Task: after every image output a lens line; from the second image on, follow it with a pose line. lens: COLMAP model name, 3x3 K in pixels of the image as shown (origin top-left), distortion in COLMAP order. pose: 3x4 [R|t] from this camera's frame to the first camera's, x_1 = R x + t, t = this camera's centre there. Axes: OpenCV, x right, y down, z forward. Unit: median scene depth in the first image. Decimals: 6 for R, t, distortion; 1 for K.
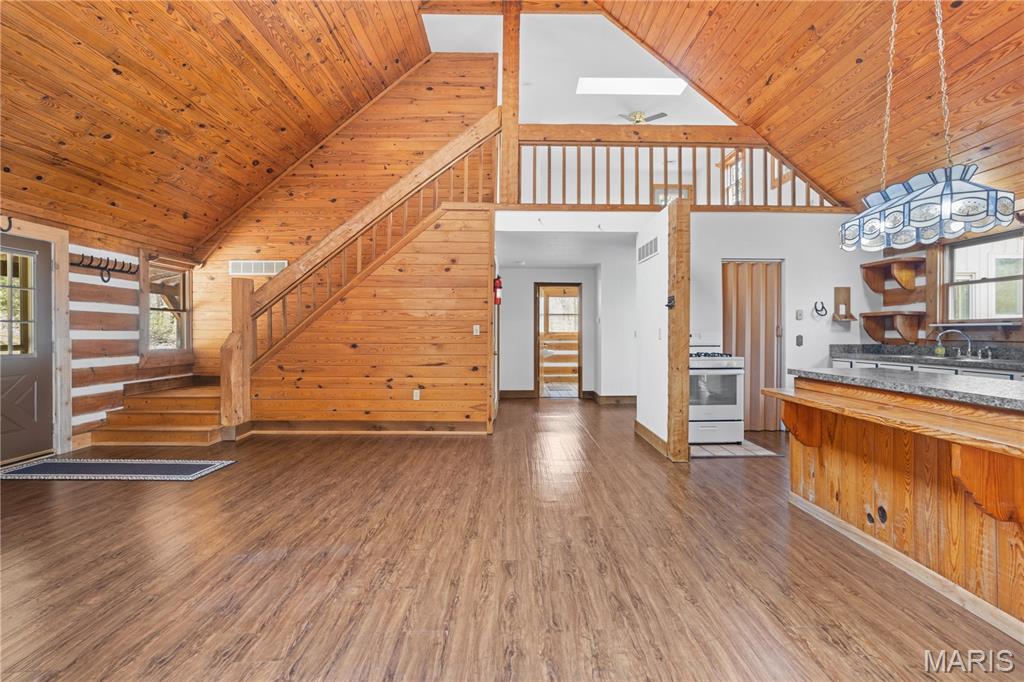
lens RADIAL K [[496.6, 0, 521.4], [0, 496.6, 332.2], [0, 0, 1]] dist [-0.053718, 0.037211]
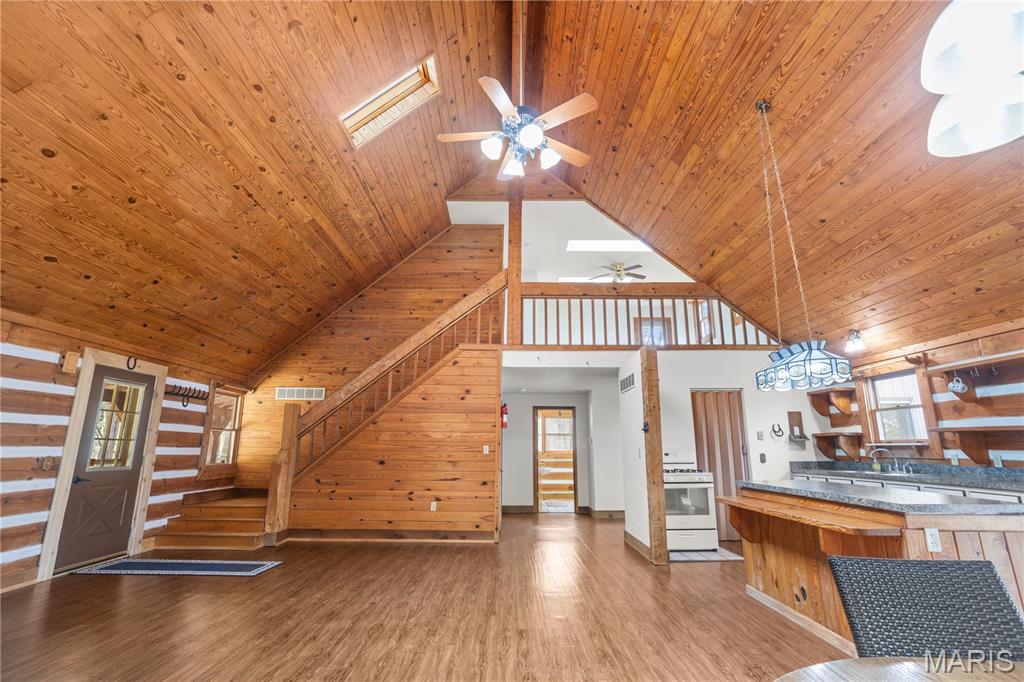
lens RADIAL K [[493.0, 0, 510.1], [0, 493.0, 330.7], [0, 0, 1]] dist [-0.055166, 0.035372]
pose [[0.999903, -0.000629, -0.013928, -0.016729], [-0.002672, 0.971814, -0.235732, -0.003659], [0.013684, 0.235746, 0.971718, -0.204916]]
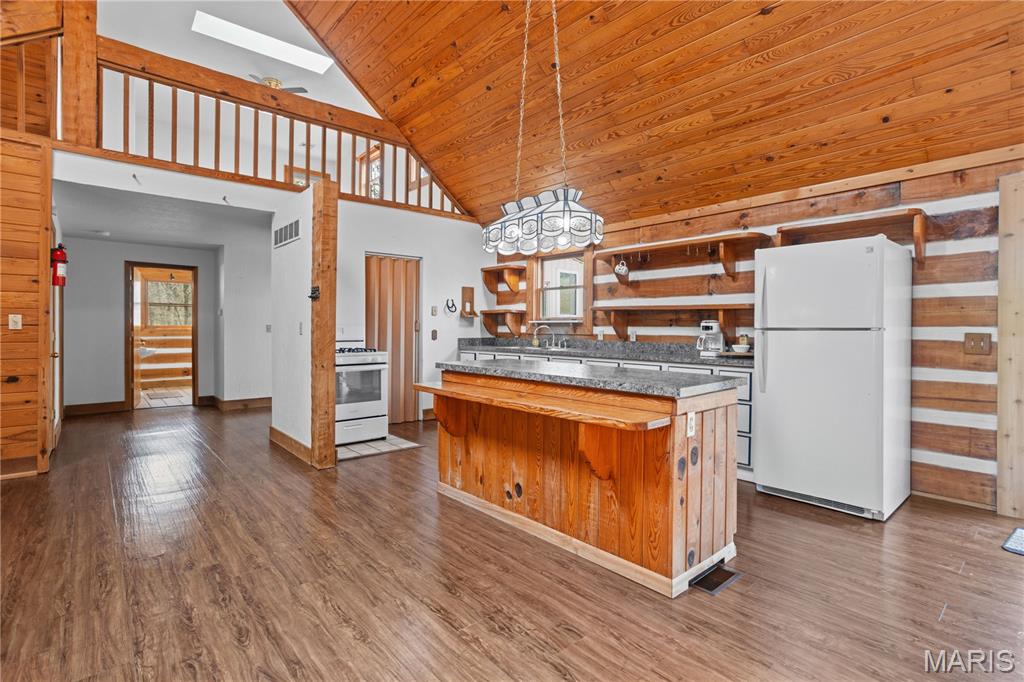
lens RADIAL K [[493.0, 0, 510.1], [0, 493.0, 330.7], [0, 0, 1]] dist [-0.055166, 0.035372]
pose [[0.764724, -0.000963, 0.644357, -0.000222], [-0.004524, 0.999966, 0.006864, 0.000025], [-0.644342, -0.008164, 0.764694, 0.069326]]
